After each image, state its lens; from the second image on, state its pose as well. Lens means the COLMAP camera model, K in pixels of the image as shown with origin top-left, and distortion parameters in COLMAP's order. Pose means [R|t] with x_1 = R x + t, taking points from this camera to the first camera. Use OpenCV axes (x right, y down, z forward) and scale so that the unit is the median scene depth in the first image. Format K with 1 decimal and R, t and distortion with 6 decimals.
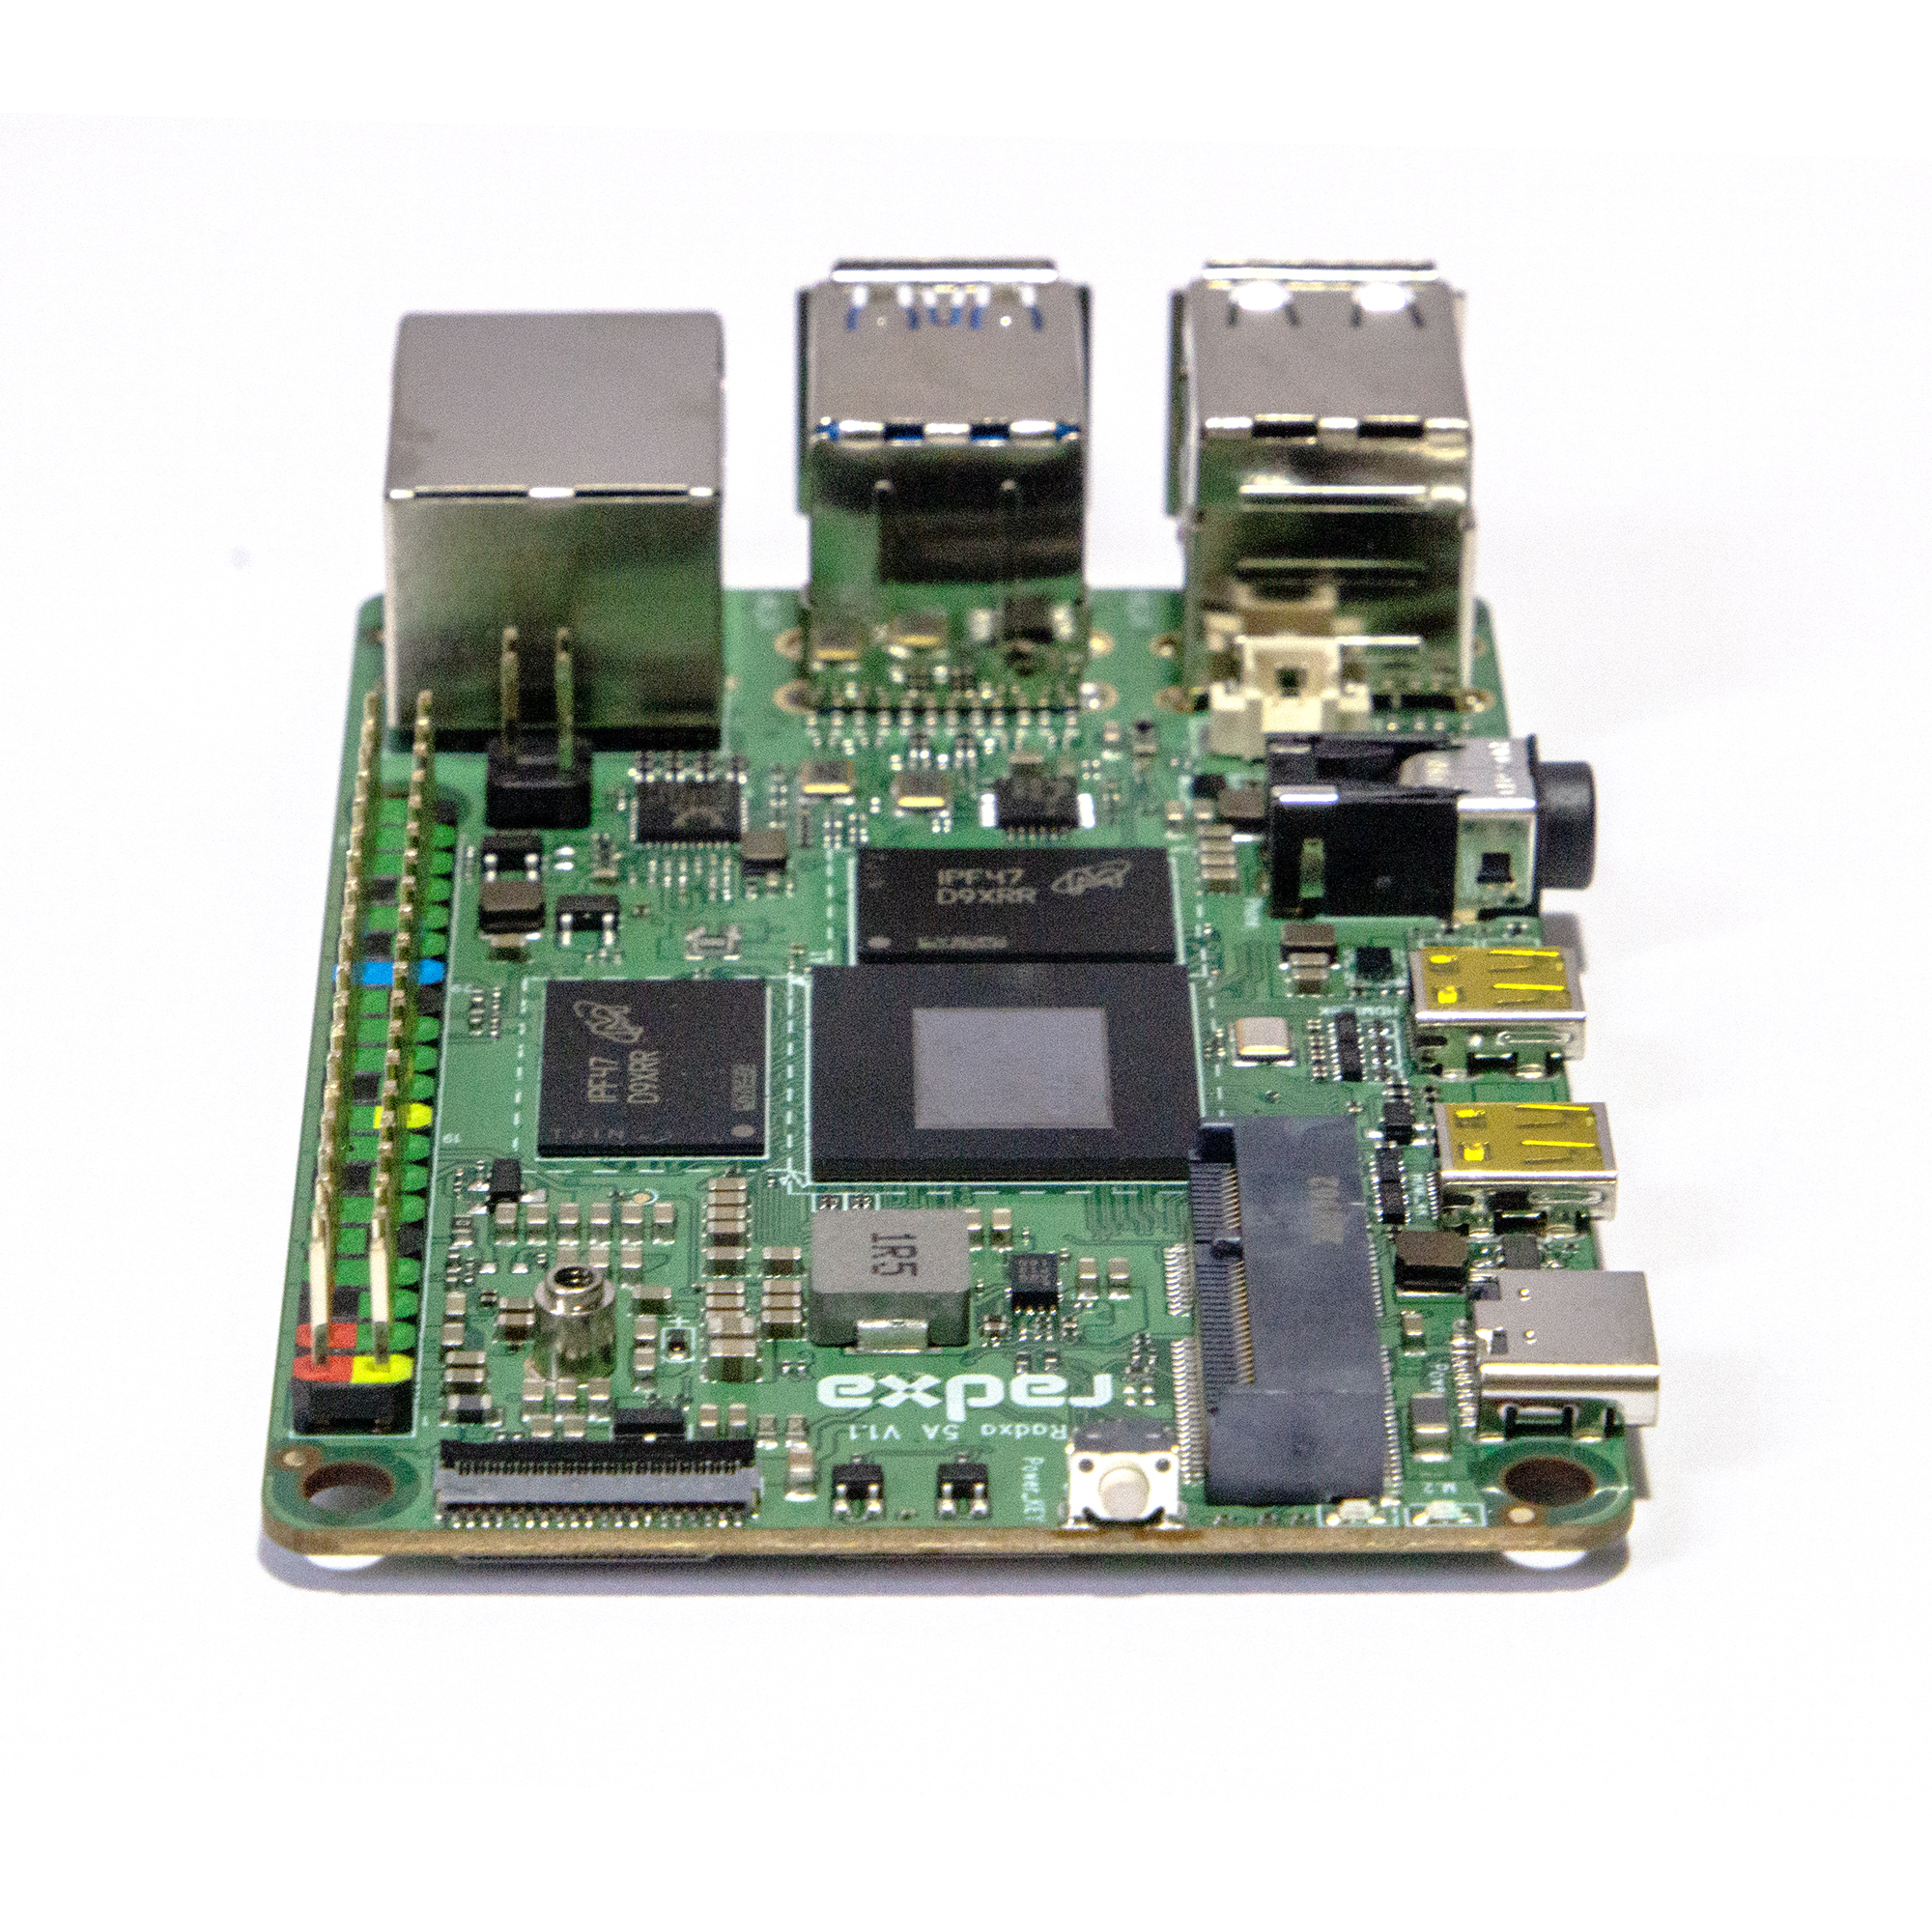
lens RADIAL K [[8389.4, 0, 966.0], [0, 8389.4, 966.0], [0, 0, 1]] dist [-0.159444, -0.028940]
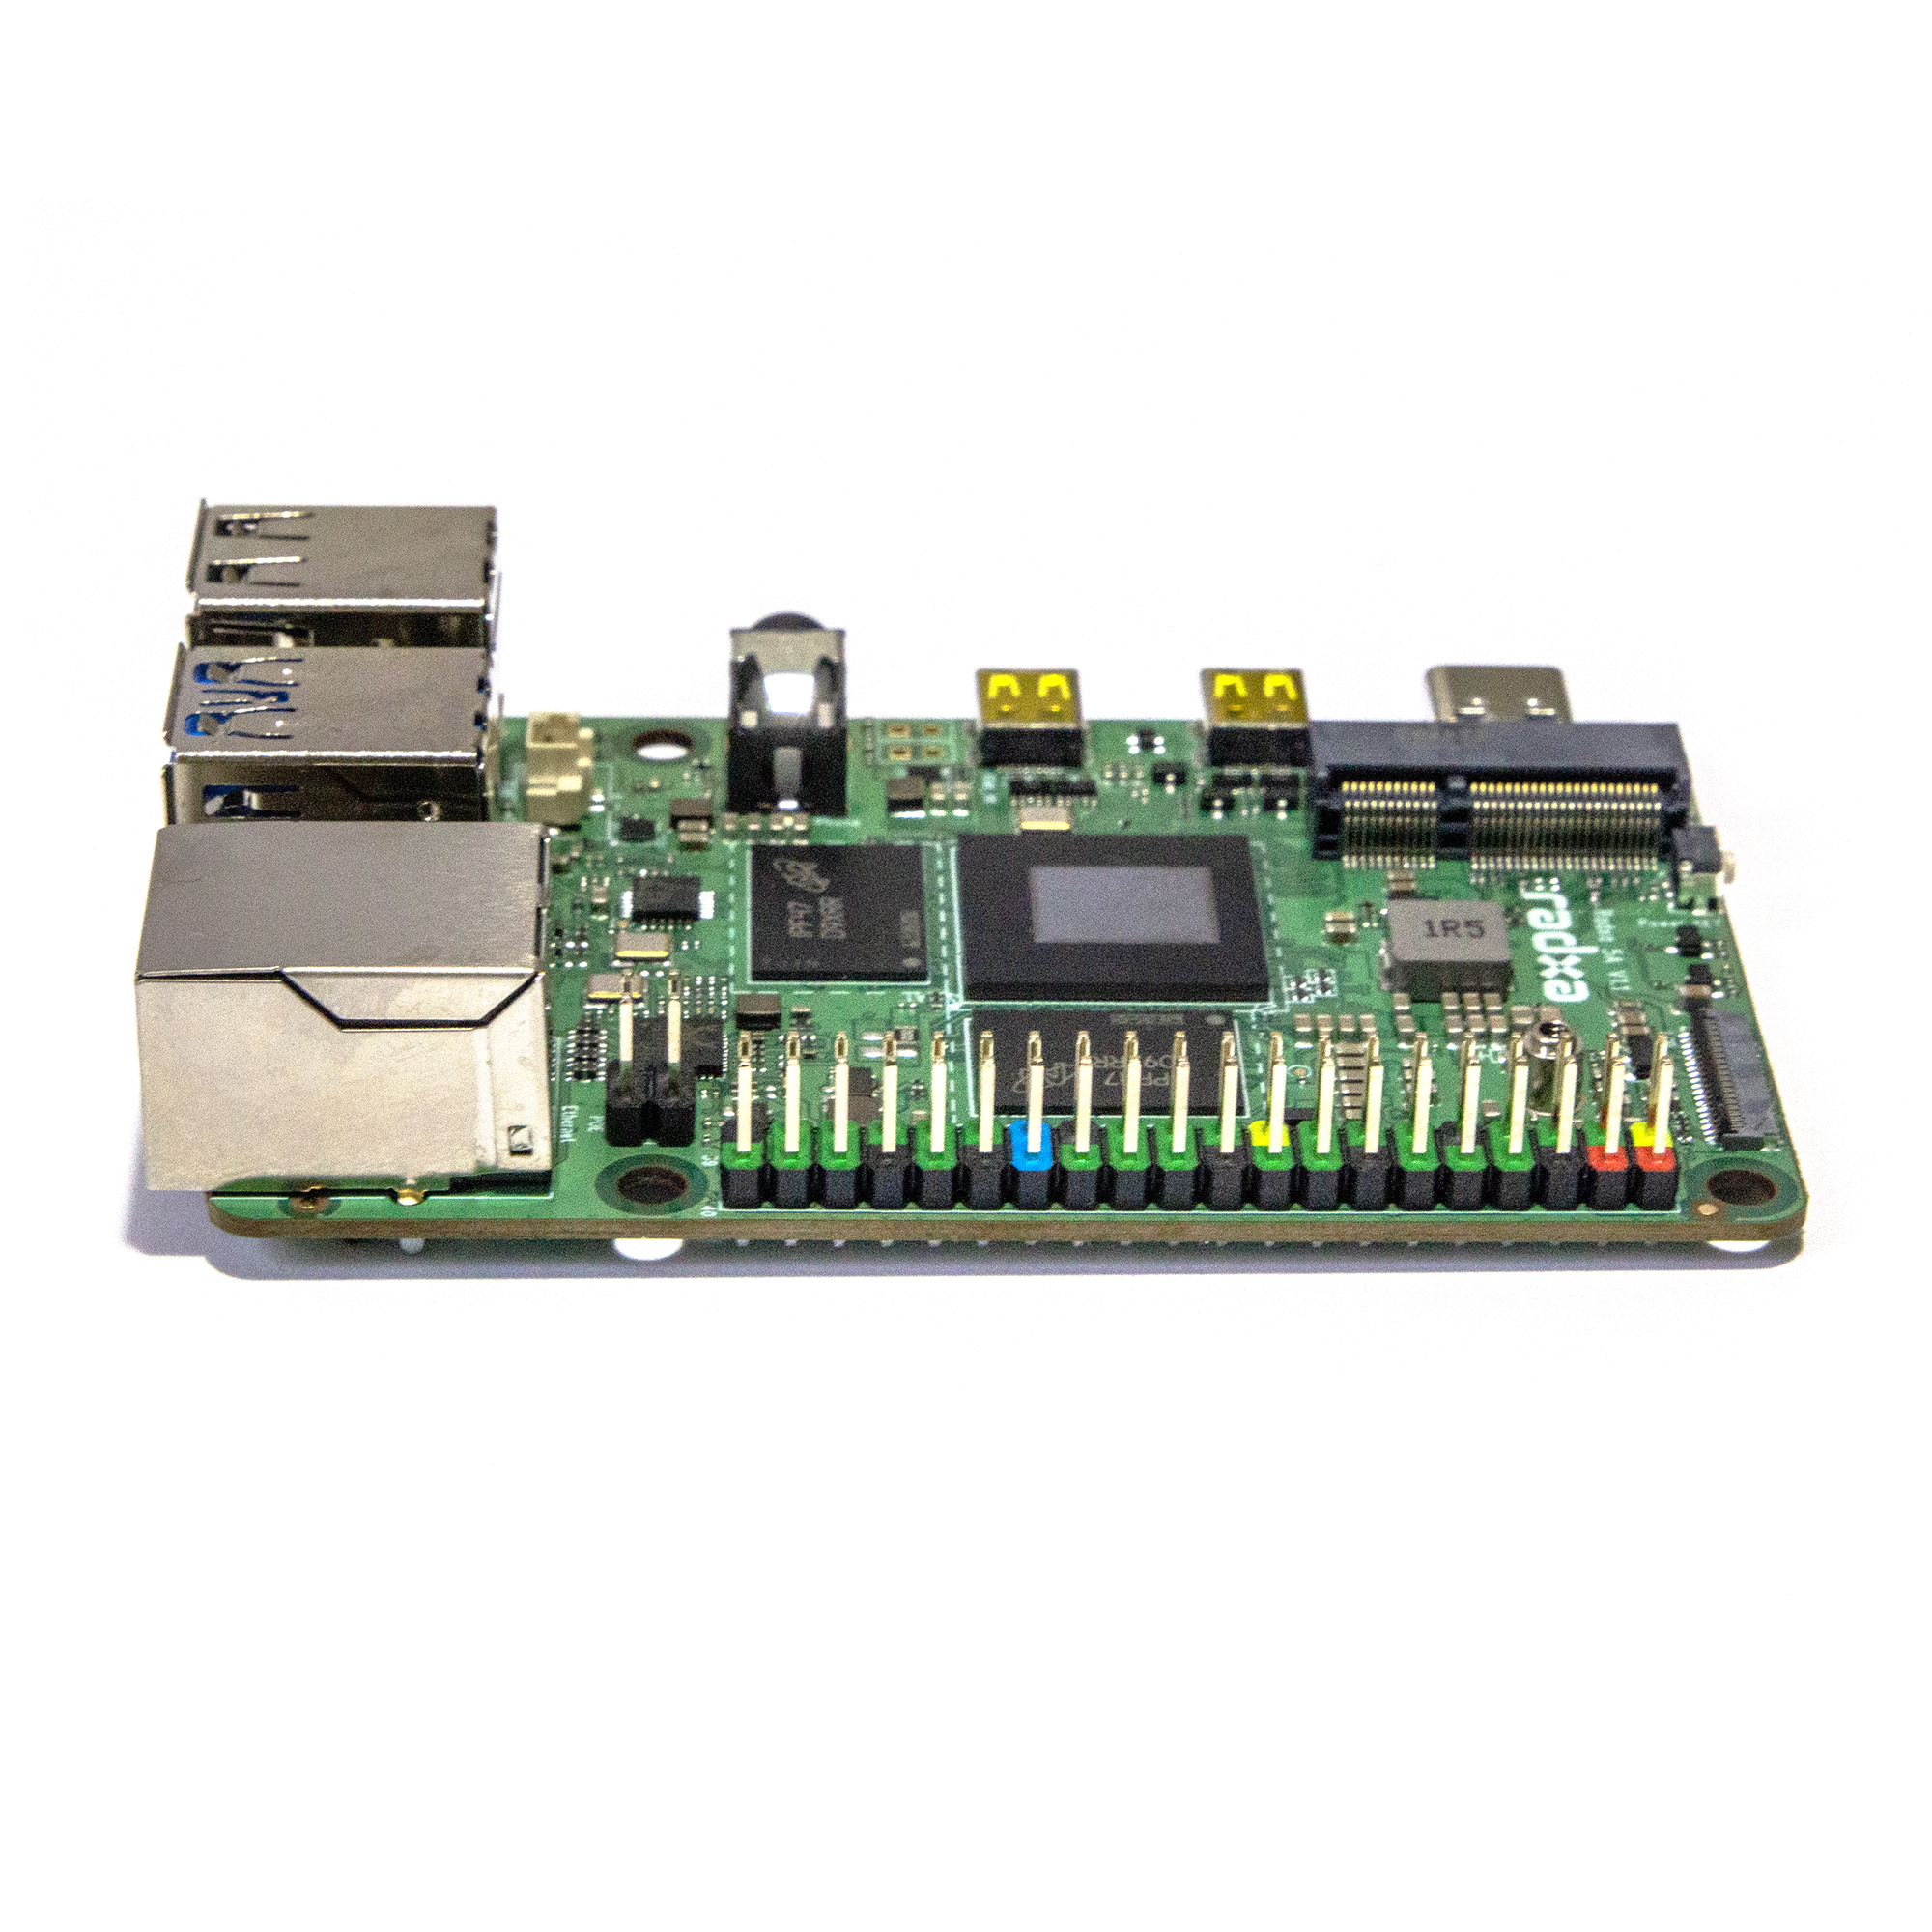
lens RADIAL K [[5989.9, 0, 887.3], [0, 5989.9, 965.8], [0, 0, 1]] dist [-0.060021, -0.163228]
pose [[-0.007852, -0.512765, 0.858493, -0.806440], [0.474974, 0.753578, 0.454445, -0.425302], [-0.879965, 0.411330, 0.237633, 0.829939]]
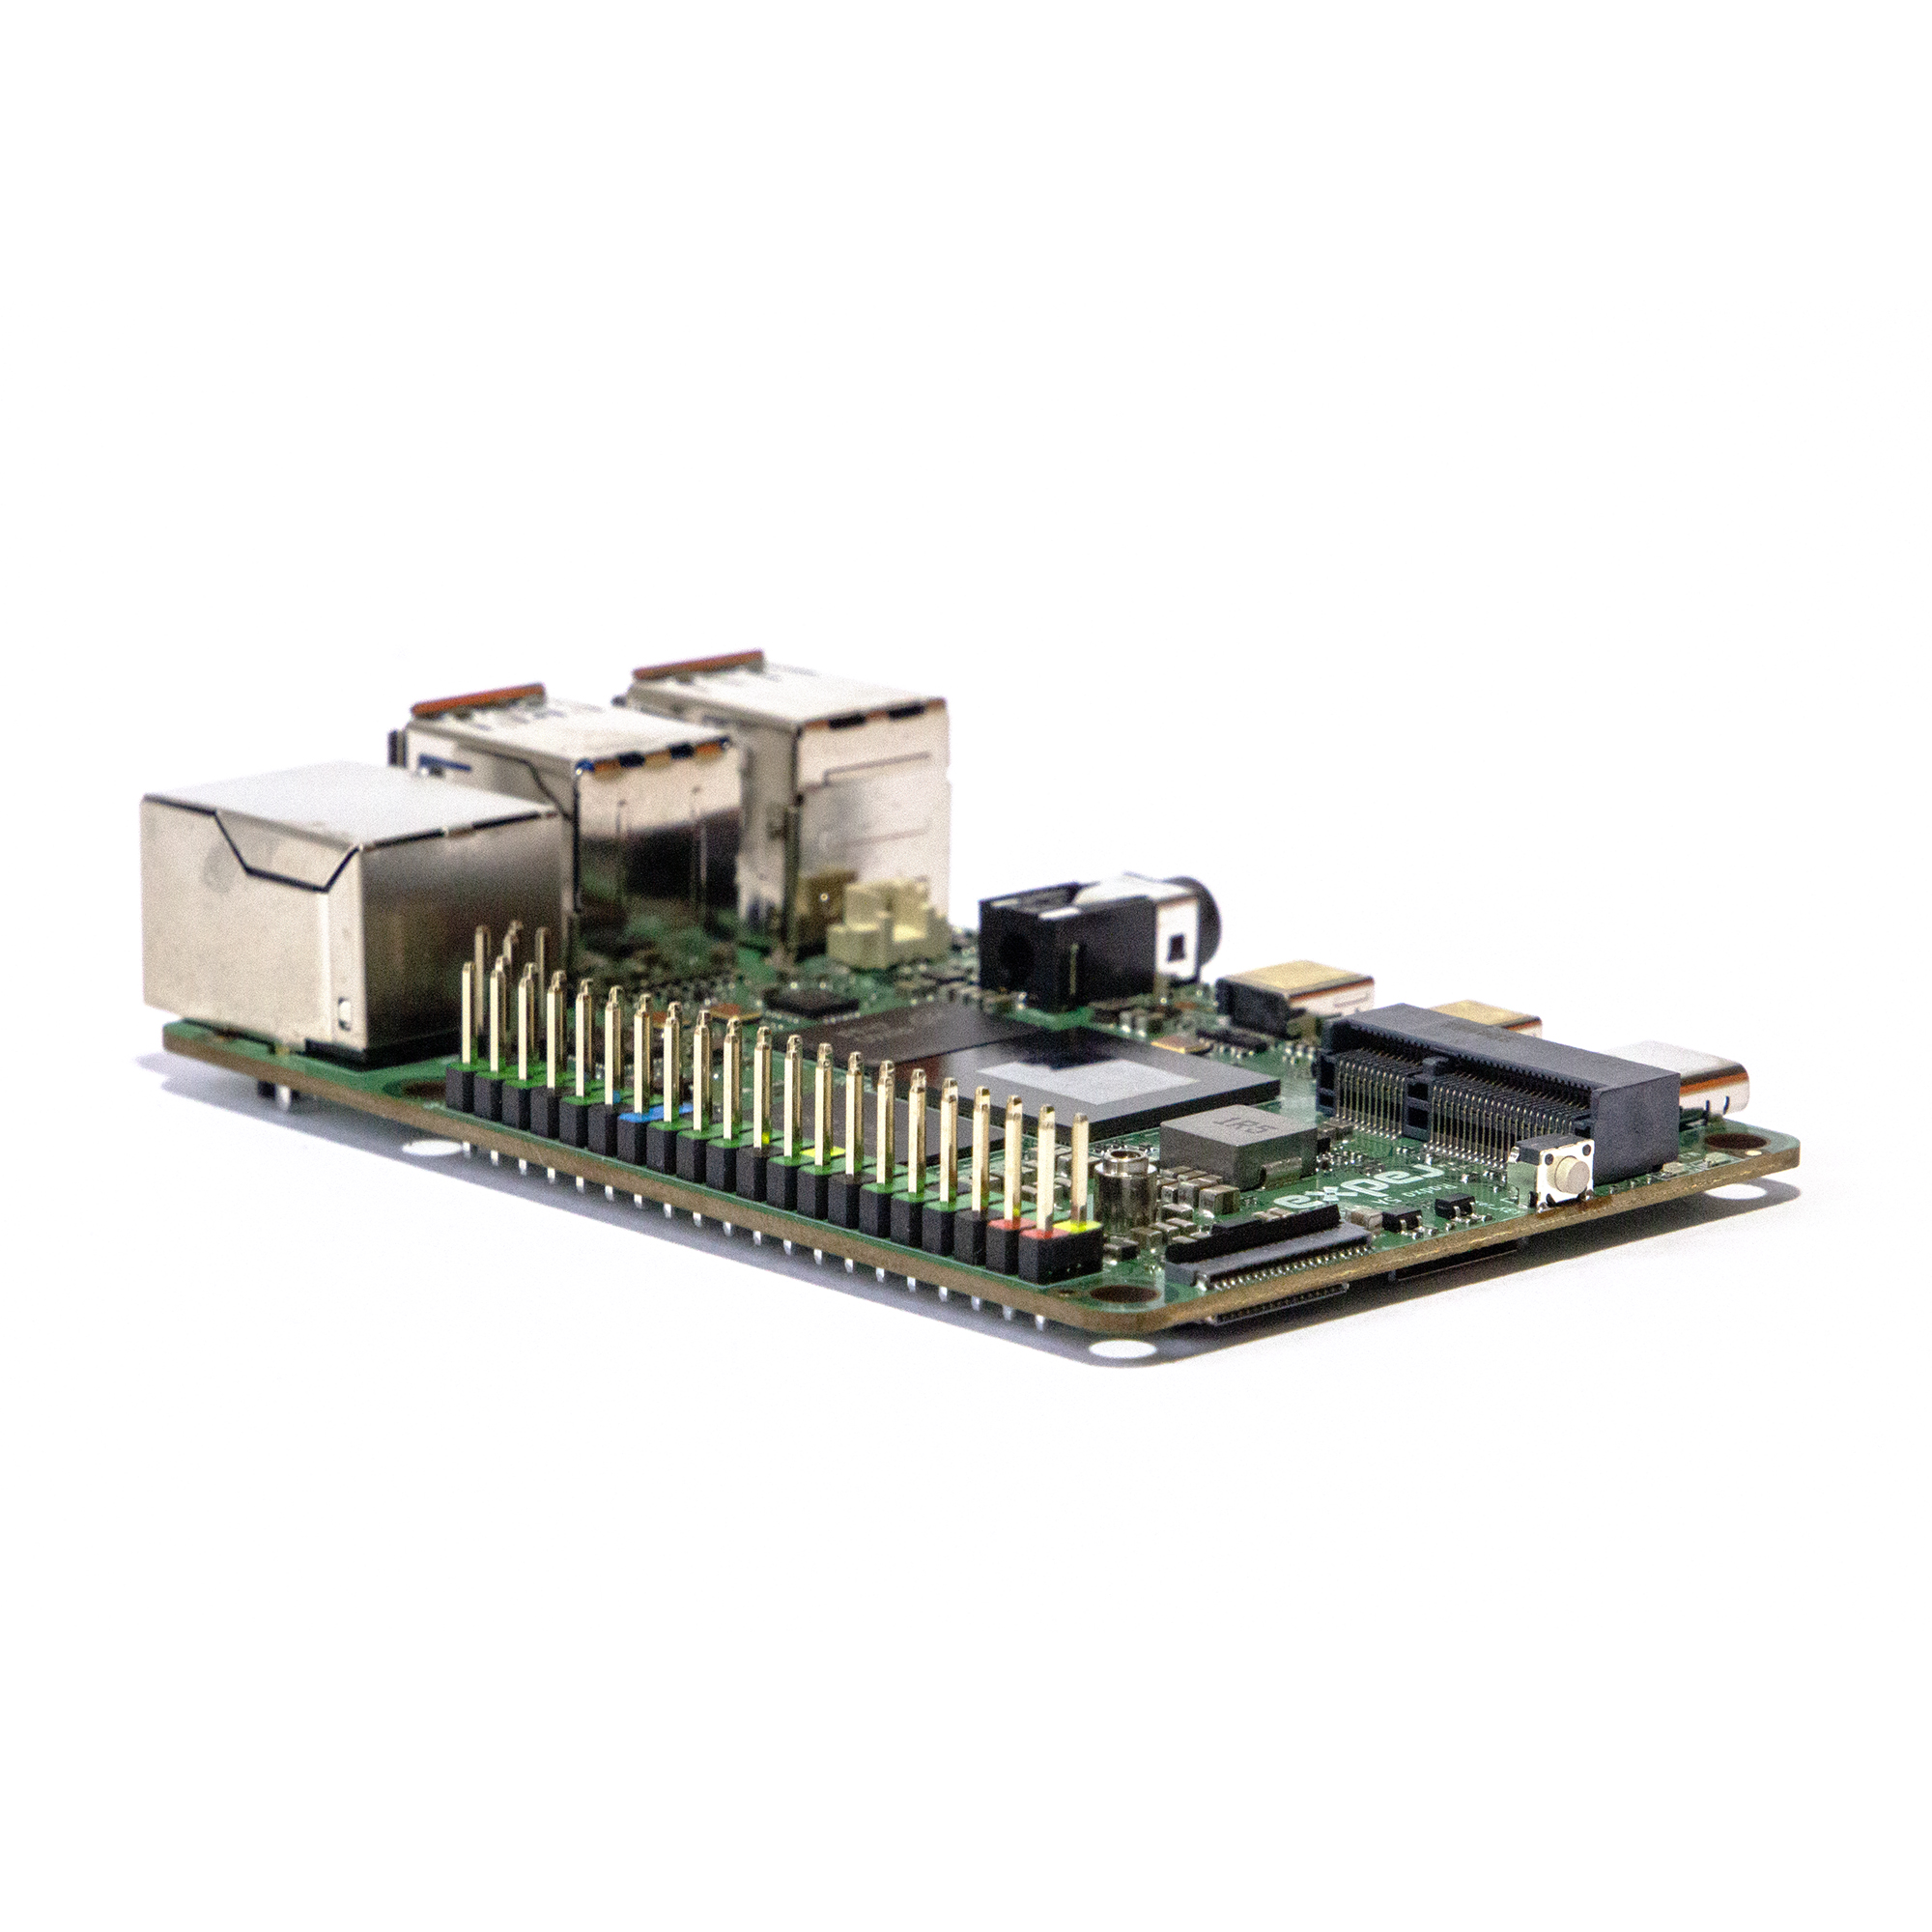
lens RADIAL K [[8639.2, 0, 966.0], [0, 8639.2, 966.0], [0, 0, 1]] dist [0.063892, 2.206613]
pose [[0.740290, -0.153394, 0.654554, -0.918909], [0.323141, 0.934964, -0.146360, 0.193287], [-0.589534, 0.319862, 0.741713, -0.011302]]
